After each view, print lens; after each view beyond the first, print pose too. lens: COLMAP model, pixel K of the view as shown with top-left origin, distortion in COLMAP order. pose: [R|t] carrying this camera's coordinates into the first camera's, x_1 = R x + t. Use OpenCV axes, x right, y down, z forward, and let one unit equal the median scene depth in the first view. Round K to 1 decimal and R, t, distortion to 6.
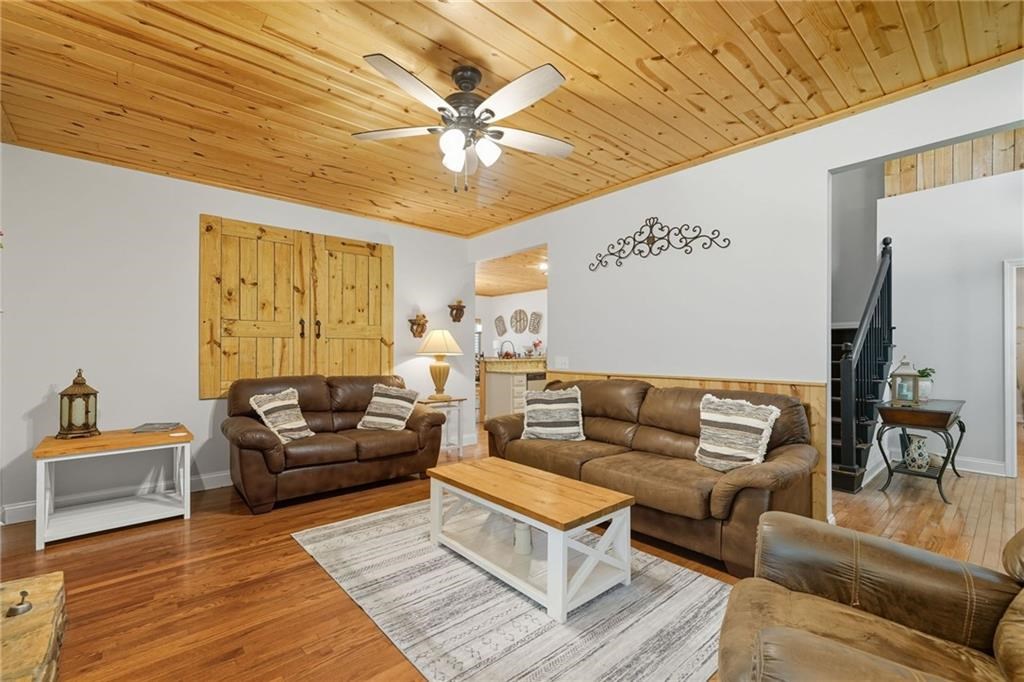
lens RADIAL K [[444.8, 0, 499.7], [0, 444.8, 355.8], [0, 0, 1]] dist [0.004915, 0.000585]
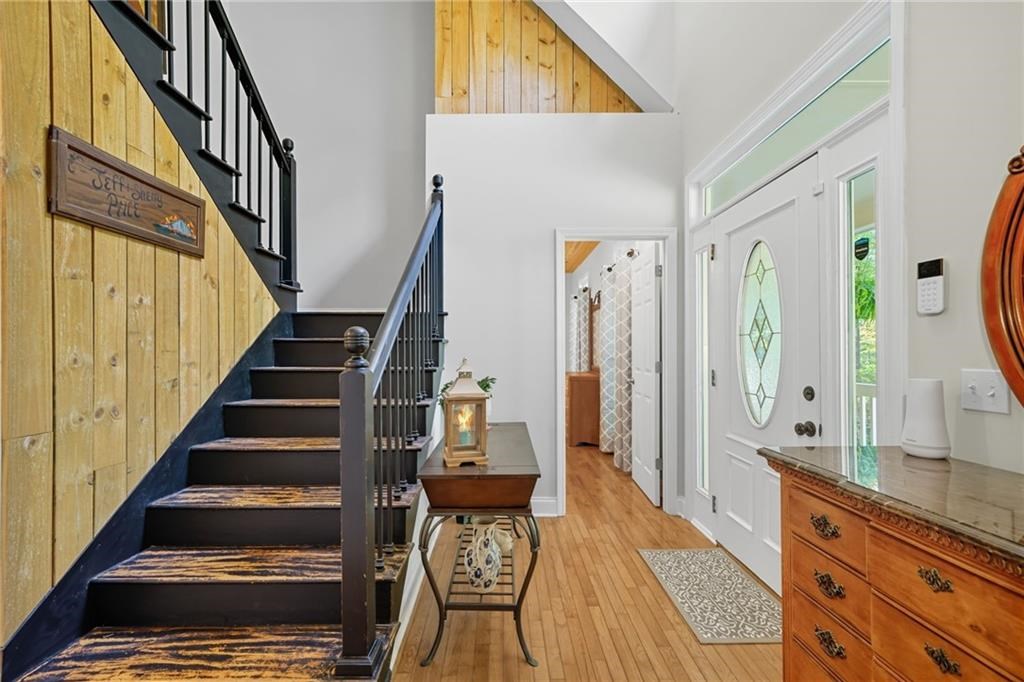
lens RADIAL K [[428.9, 0, 506.6], [0, 428.9, 343.2], [0, 0, 1]] dist [-0.000362, 0.000083]
pose [[0.644147, 0.012180, 0.764805, 0.510057], [0.002444, 0.999835, -0.017982, -0.008331], [-0.764898, 0.013452, 0.644011, 0.585593]]
